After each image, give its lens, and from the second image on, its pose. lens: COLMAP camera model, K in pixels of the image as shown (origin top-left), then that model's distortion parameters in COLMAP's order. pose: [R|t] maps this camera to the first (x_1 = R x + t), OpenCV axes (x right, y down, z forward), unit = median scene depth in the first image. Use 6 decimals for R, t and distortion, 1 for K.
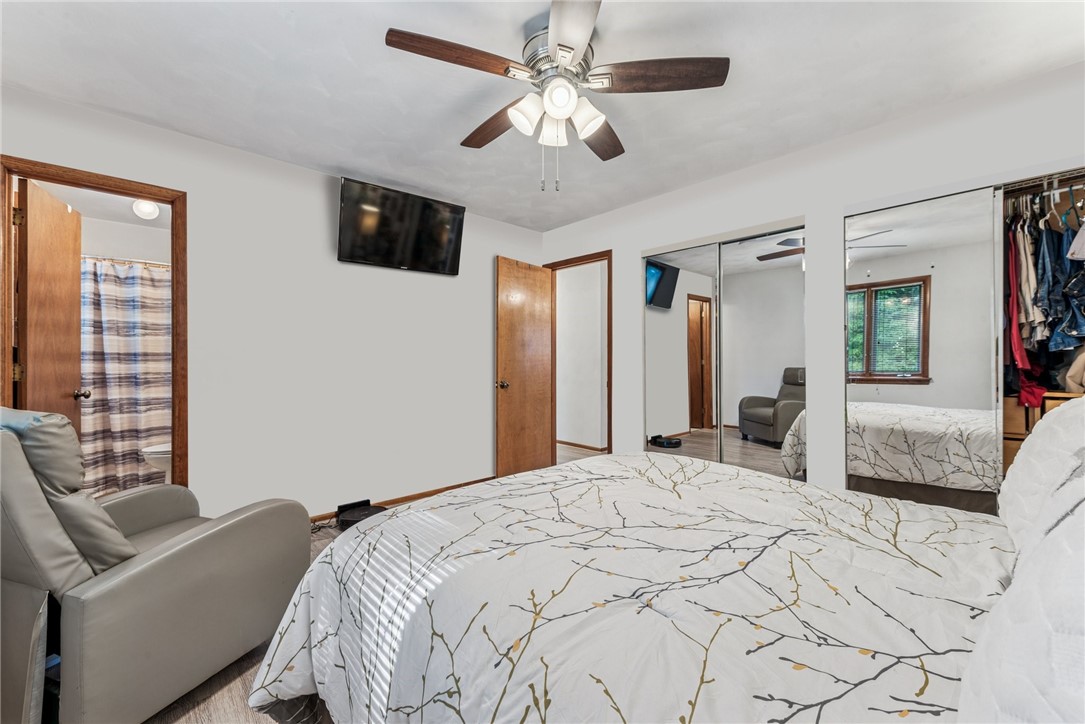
lens RADIAL K [[435.9, 0, 541.6], [0, 435.9, 361.5], [0, 0, 1]] dist [0.001513, 0.000043]
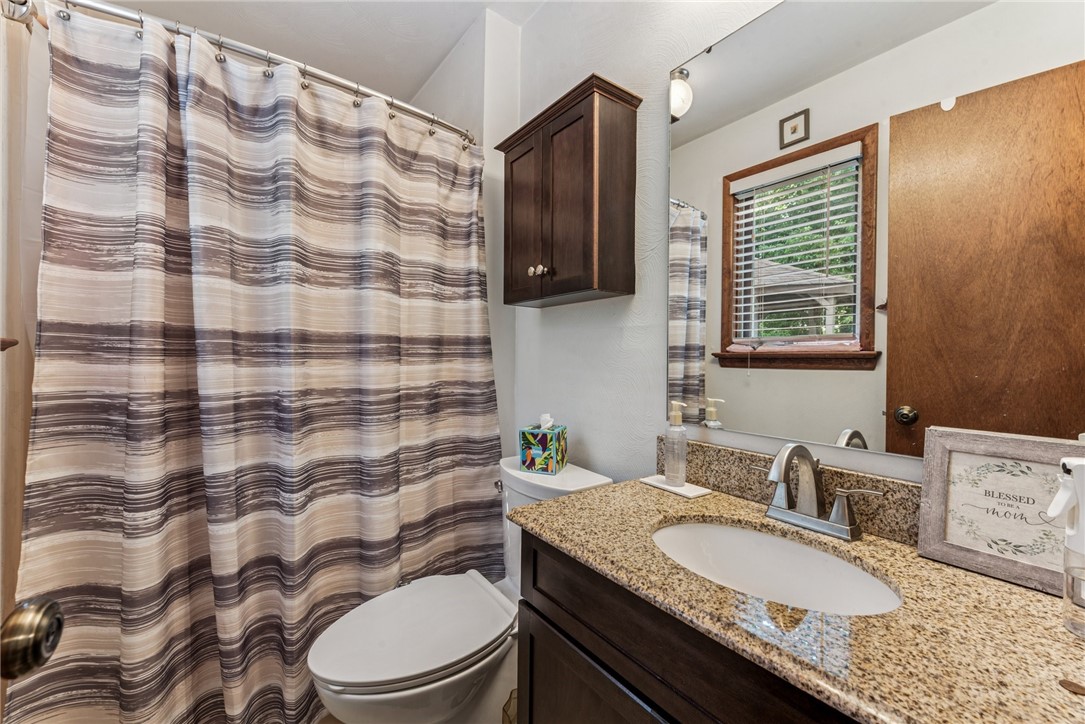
lens RADIAL K [[435.9, 0, 543.0], [0, 435.9, 359.3], [0, 0, 1]] dist [0.001513, 0.000043]
pose [[0.995280, 0.011367, -0.096376, -0.706266], [-0.011114, 0.999933, 0.003159, -0.002517], [0.096406, -0.002073, 0.995340, 0.696080]]
